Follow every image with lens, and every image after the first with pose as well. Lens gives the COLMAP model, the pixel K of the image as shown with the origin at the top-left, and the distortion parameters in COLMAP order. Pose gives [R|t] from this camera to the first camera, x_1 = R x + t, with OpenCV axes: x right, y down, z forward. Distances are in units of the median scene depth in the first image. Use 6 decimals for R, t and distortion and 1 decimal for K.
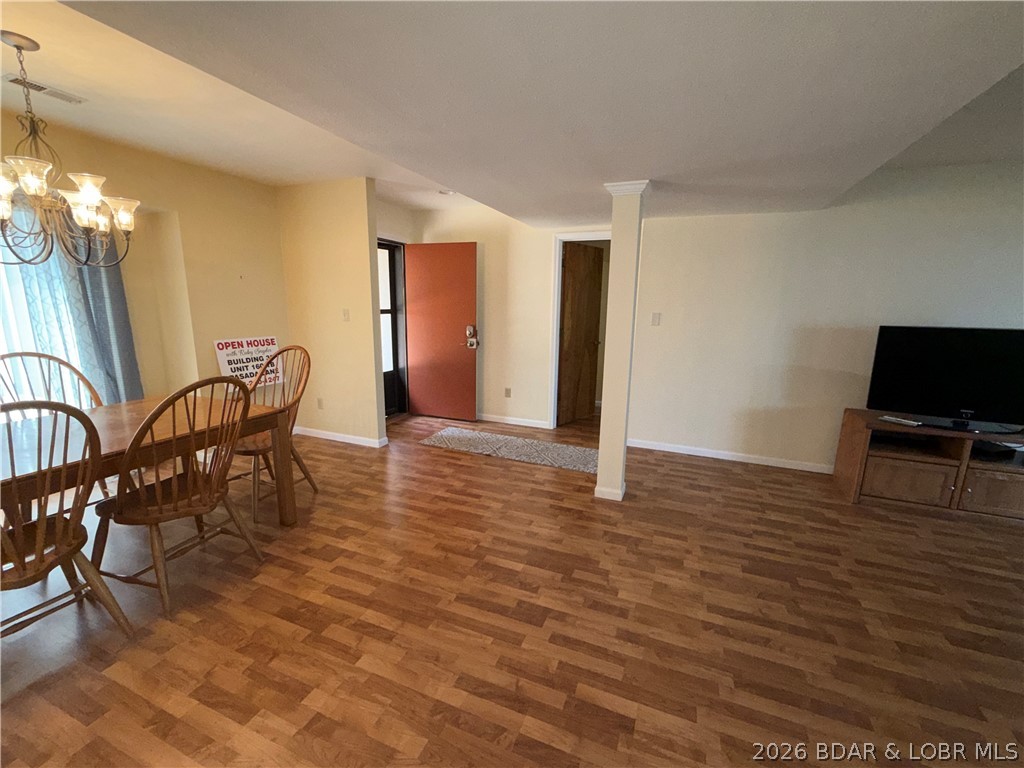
lens RADIAL K [[428.7, 0, 515.4], [0, 428.7, 385.8], [0, 0, 1]] dist [-0.000333, -0.000560]
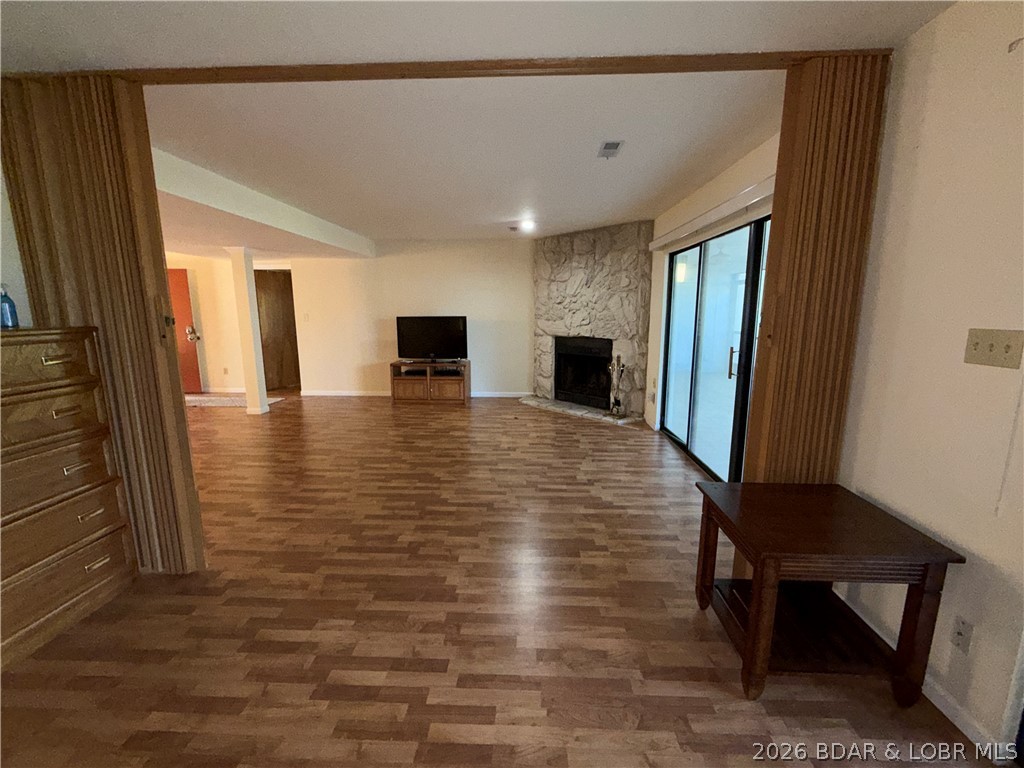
lens RADIAL K [[428.7, 0, 527.5], [0, 428.7, 380.3], [0, 0, 1]] dist [-0.000333, -0.000560]
pose [[0.935138, -0.074490, 0.346365, 0.965032], [0.082672, 0.996537, -0.008885, 0.320169], [-0.344503, 0.036944, 0.938058, -1.597296]]
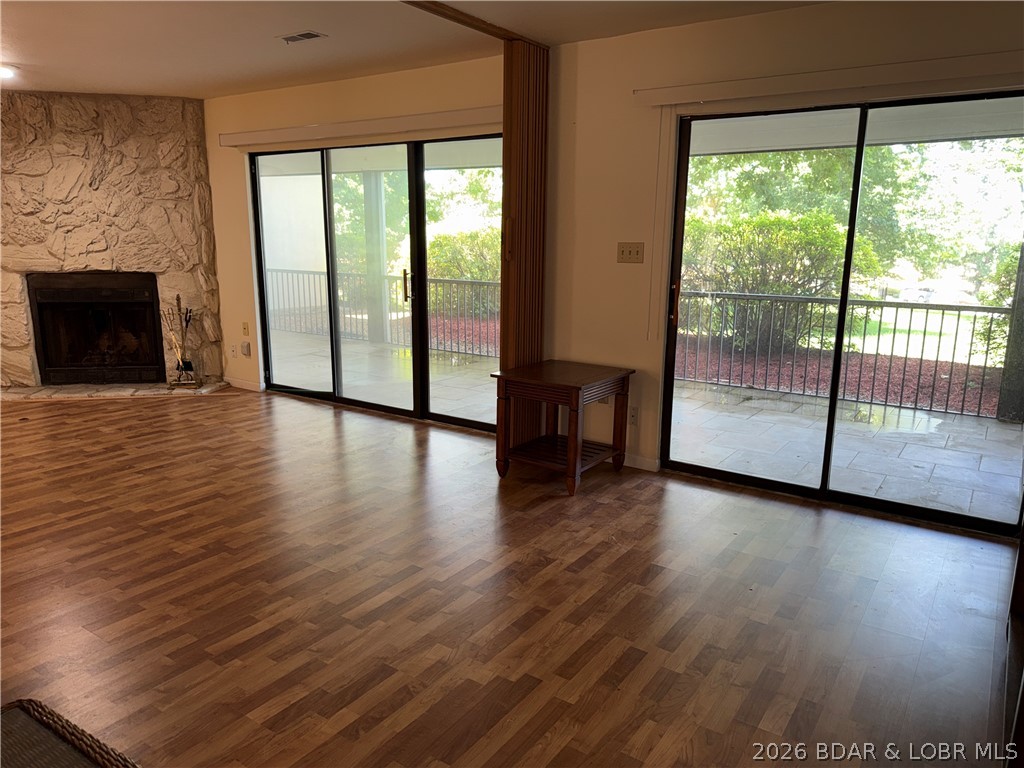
lens RADIAL K [[718.7, 0, 516.7], [0, 718.7, 380.9], [0, 0, 1]] dist [0.010963, -0.003649]
pose [[0.207578, -0.207954, 0.955859, -0.155699], [0.176826, 0.969023, 0.172418, 0.268189], [-0.962104, 0.133231, 0.237920, -1.349595]]
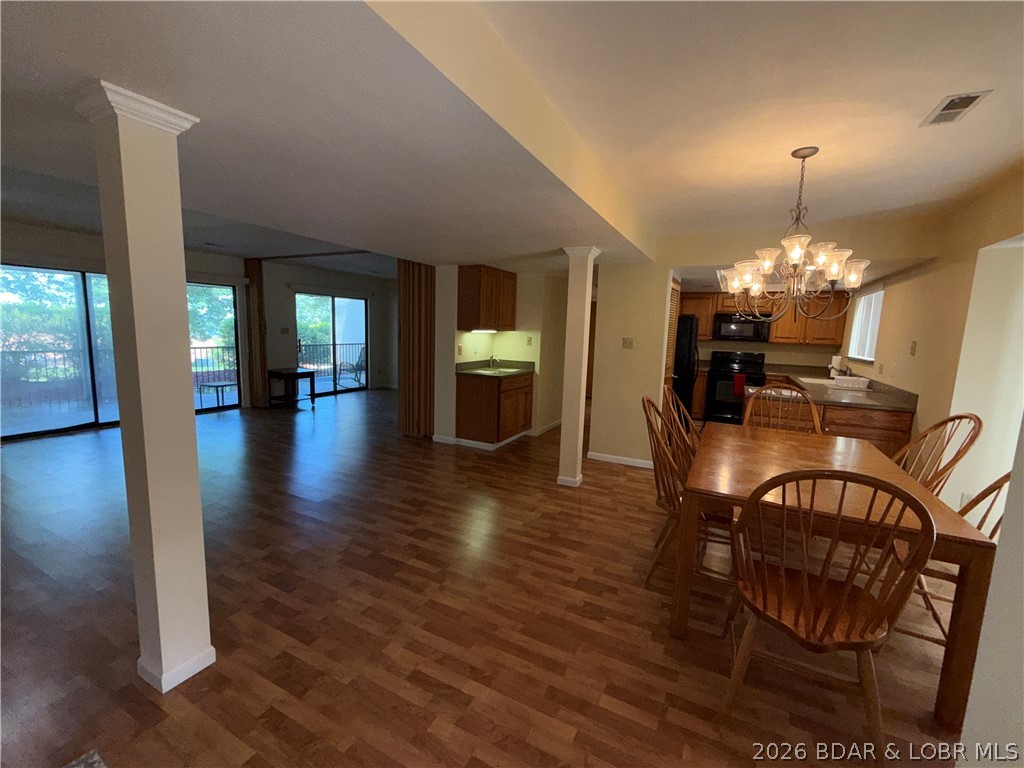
lens RADIAL K [[428.7, 0, 511.1], [0, 428.7, 391.3], [0, 0, 1]] dist [-0.000333, -0.000560]
pose [[-0.994655, -0.057630, 0.085676, -0.341269], [-0.025563, 0.941360, 0.336434, -0.412176], [-0.100041, 0.332446, -0.937801, 1.983024]]
